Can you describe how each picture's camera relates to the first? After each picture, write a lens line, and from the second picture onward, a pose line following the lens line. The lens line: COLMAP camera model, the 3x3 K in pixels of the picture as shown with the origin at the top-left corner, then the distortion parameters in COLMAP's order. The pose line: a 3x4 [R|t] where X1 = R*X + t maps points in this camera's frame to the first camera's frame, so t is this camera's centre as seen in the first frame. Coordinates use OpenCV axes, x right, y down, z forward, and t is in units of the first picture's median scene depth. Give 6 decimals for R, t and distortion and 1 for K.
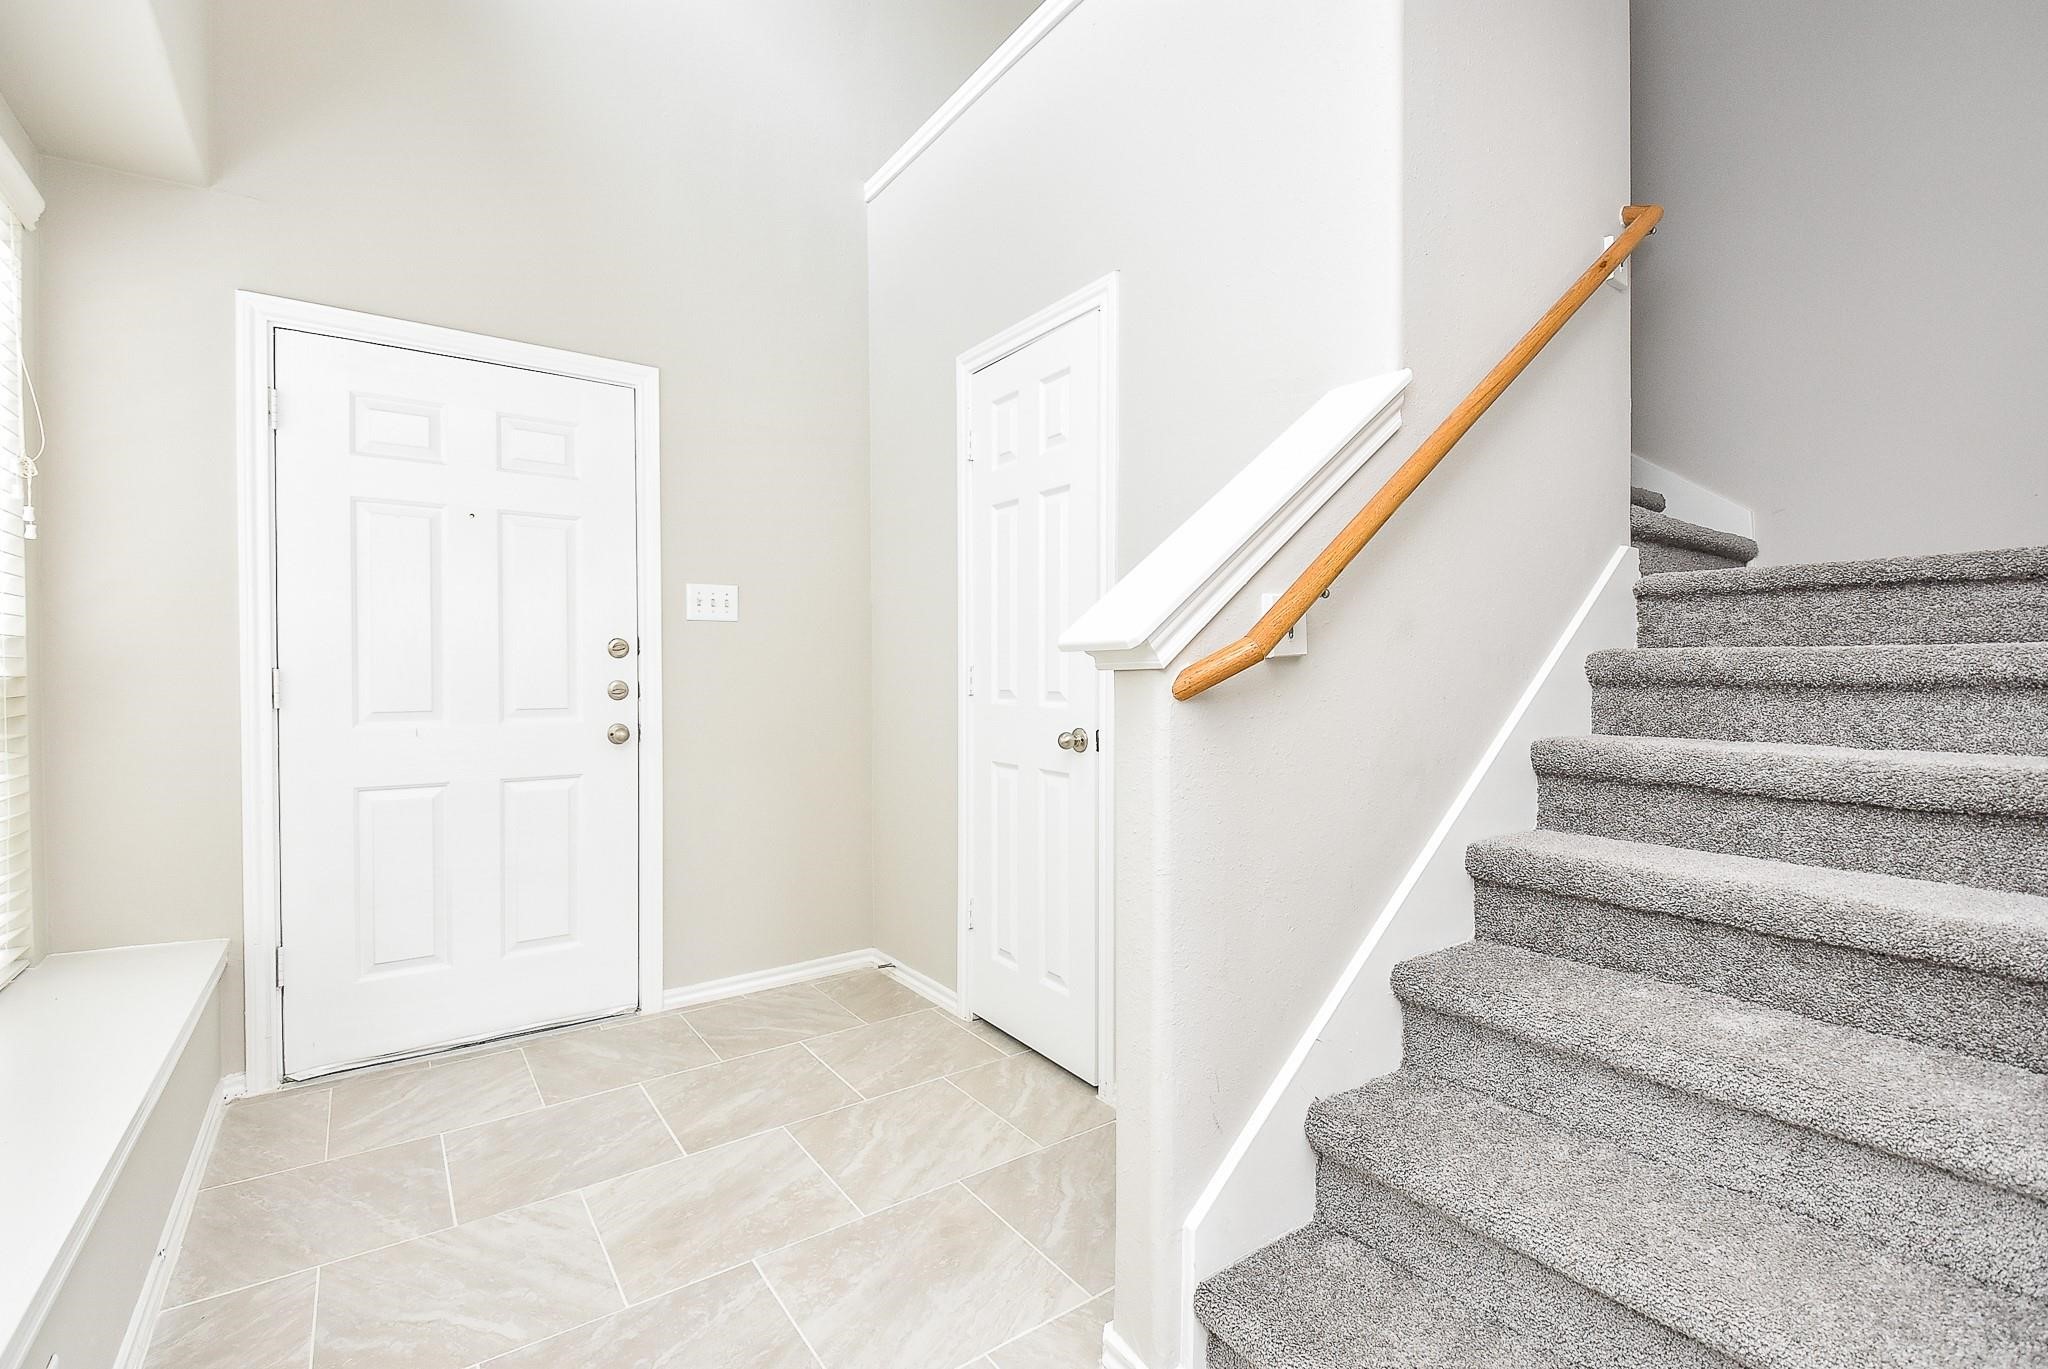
lens RADIAL K [[908.6, 0, 1032.3], [0, 908.6, 684.2], [0, 0, 1]] dist [0.009483, -0.010997]
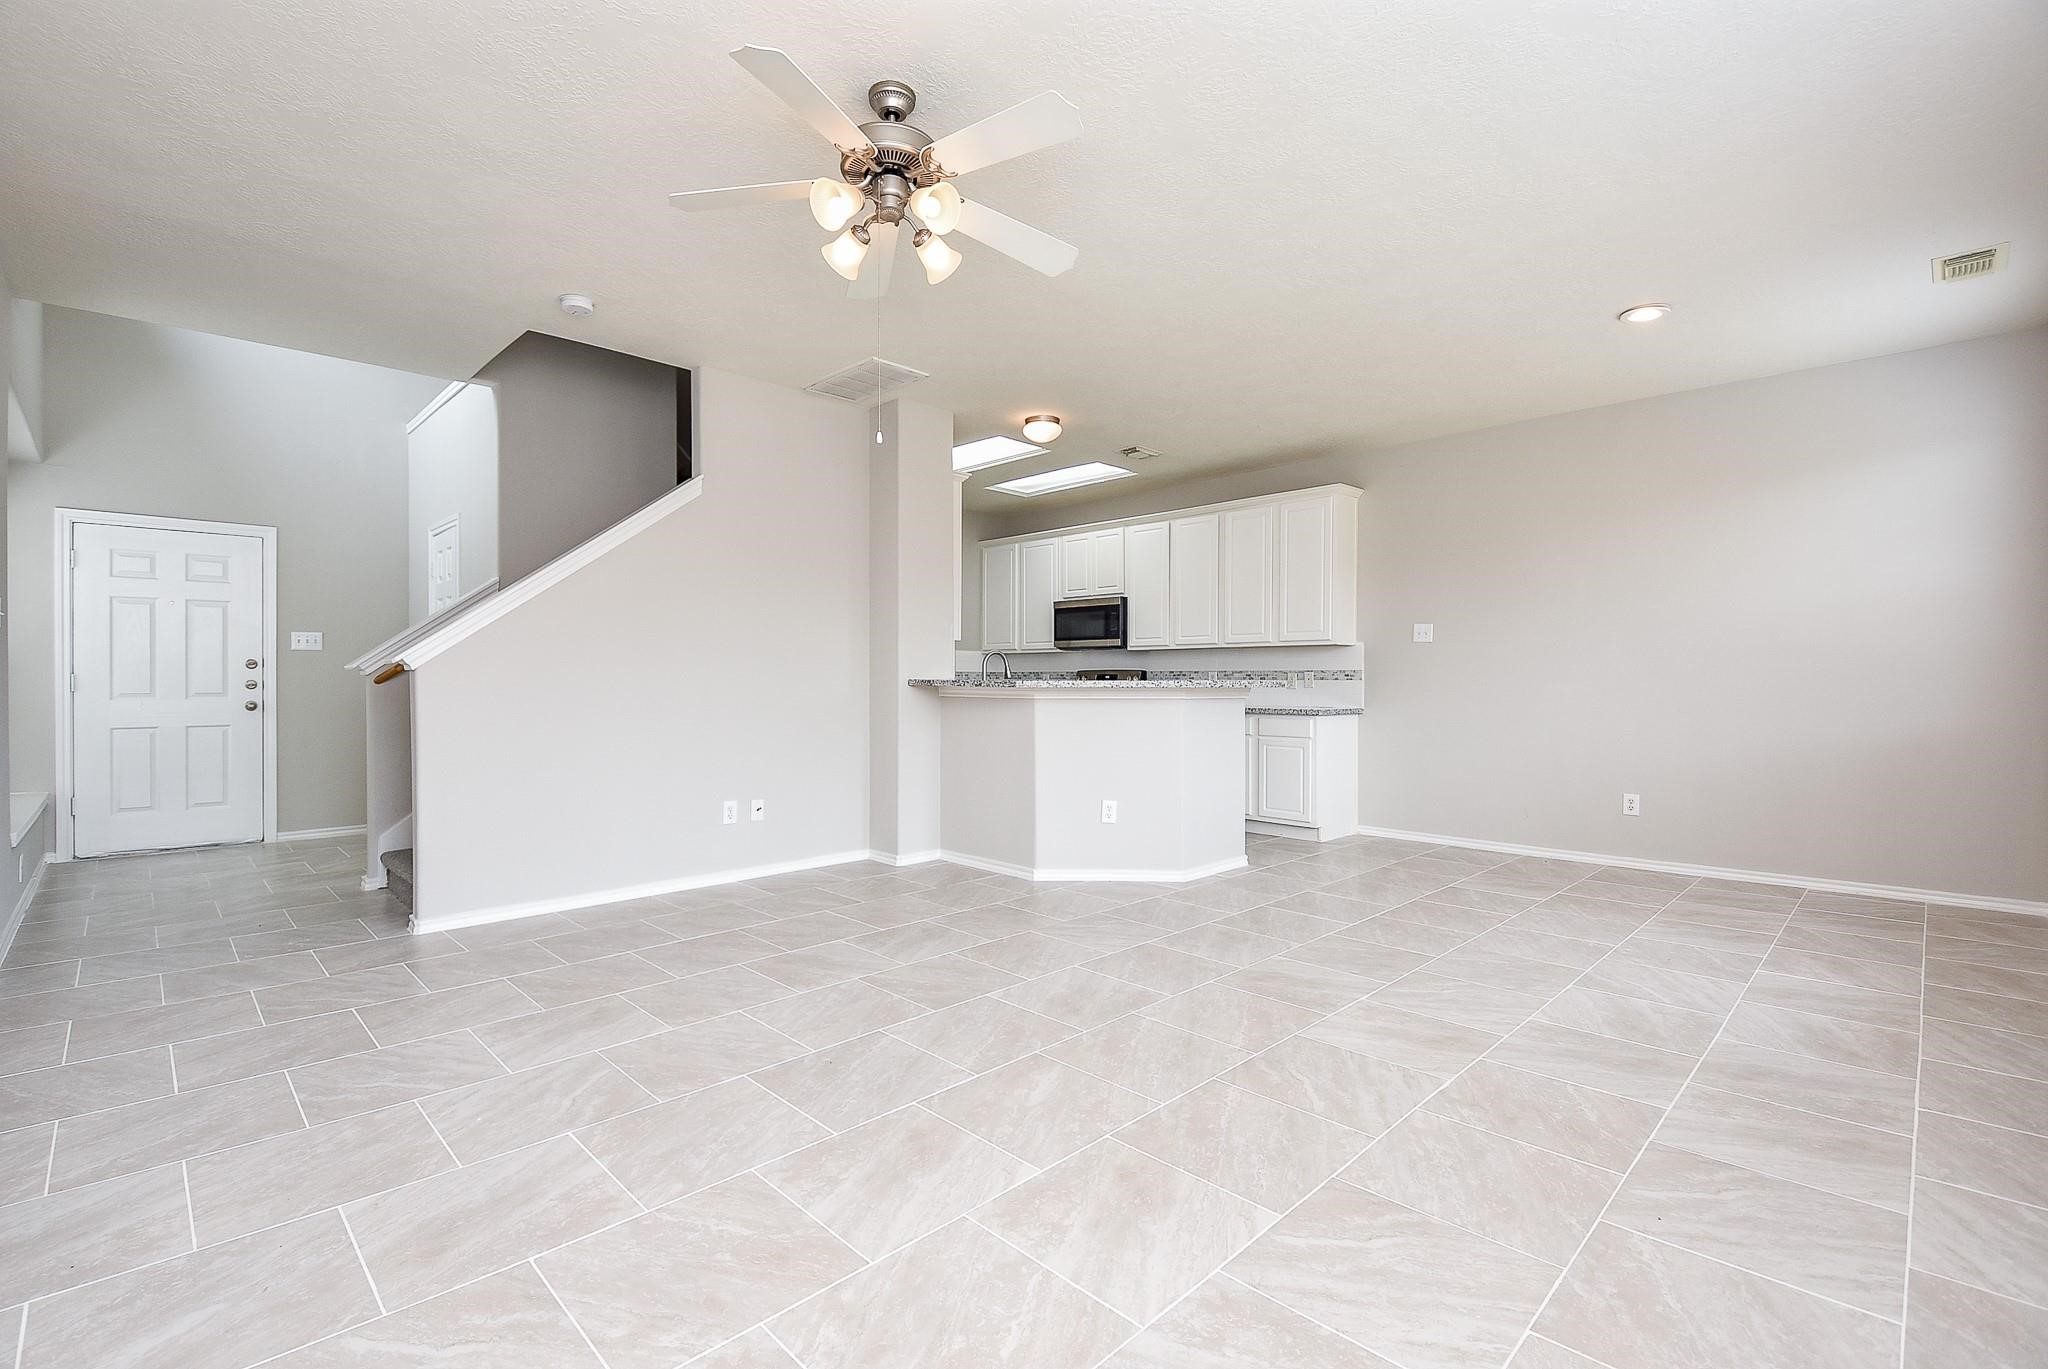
lens RADIAL K [[908.6, 0, 997.8], [0, 908.6, 681.1], [0, 0, 1]] dist [0.009483, -0.010997]
pose [[0.988570, 0.004197, 0.150707, 0.947404], [-0.003053, 0.999965, -0.007821, 0.010383], [-0.150734, 0.007271, 0.988548, -1.352957]]
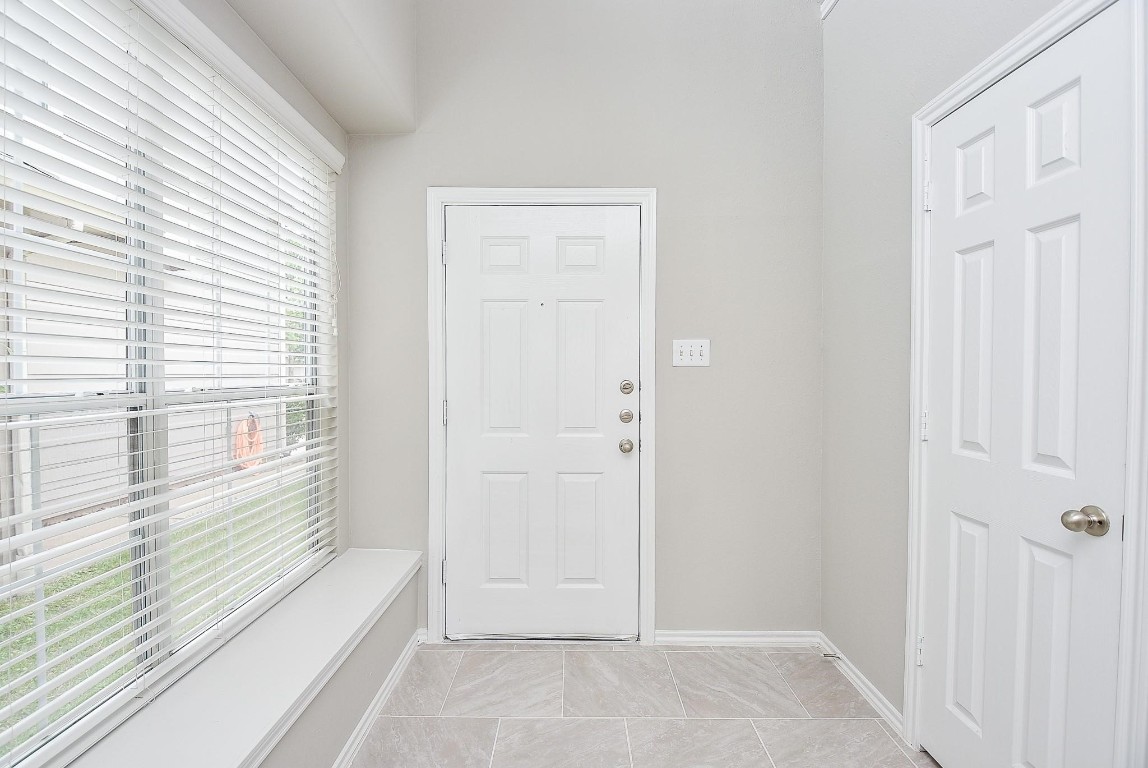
lens RADIAL K [[509.3, 0, 567.5], [0, 509.3, 376.7], [0, 0, 1]] dist [0.009483, -0.010997]
pose [[0.800779, 0.009634, -0.598882, -0.048935], [-0.012078, 0.999927, -0.000065, -0.056976], [0.598838, 0.007285, 0.800837, 0.309646]]
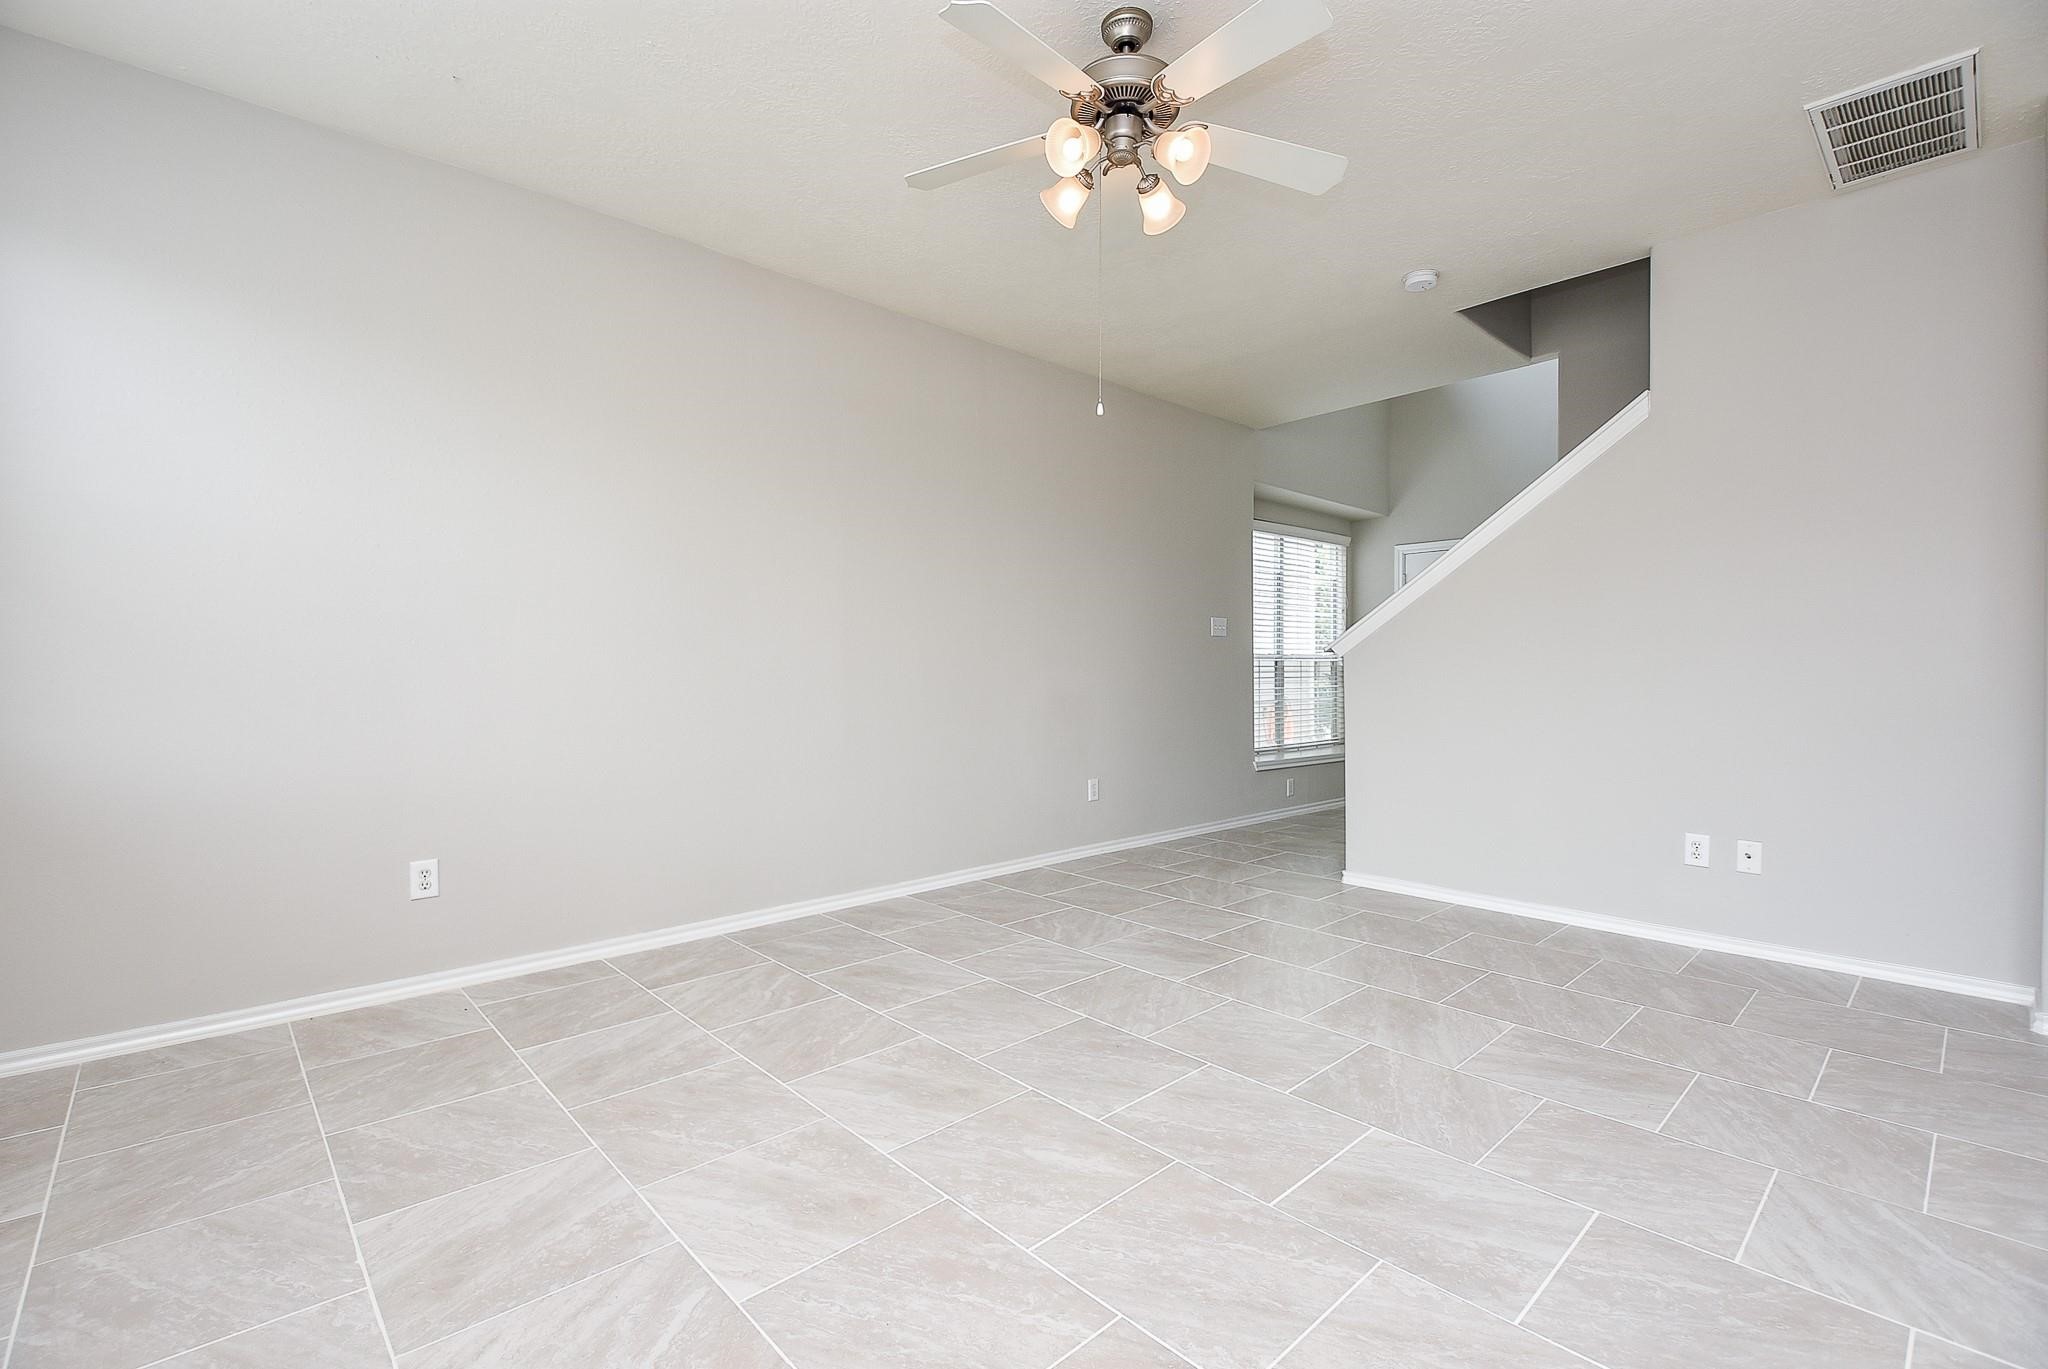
lens RADIAL K [[908.6, 0, 1025.9], [0, 908.6, 682.5], [0, 0, 1]] dist [0.009483, -0.010997]
pose [[0.133172, 0.018727, -0.990916, 1.830227], [-0.008428, 0.999807, 0.017763, 0.005804], [0.991057, 0.005986, 0.133304, -0.617179]]
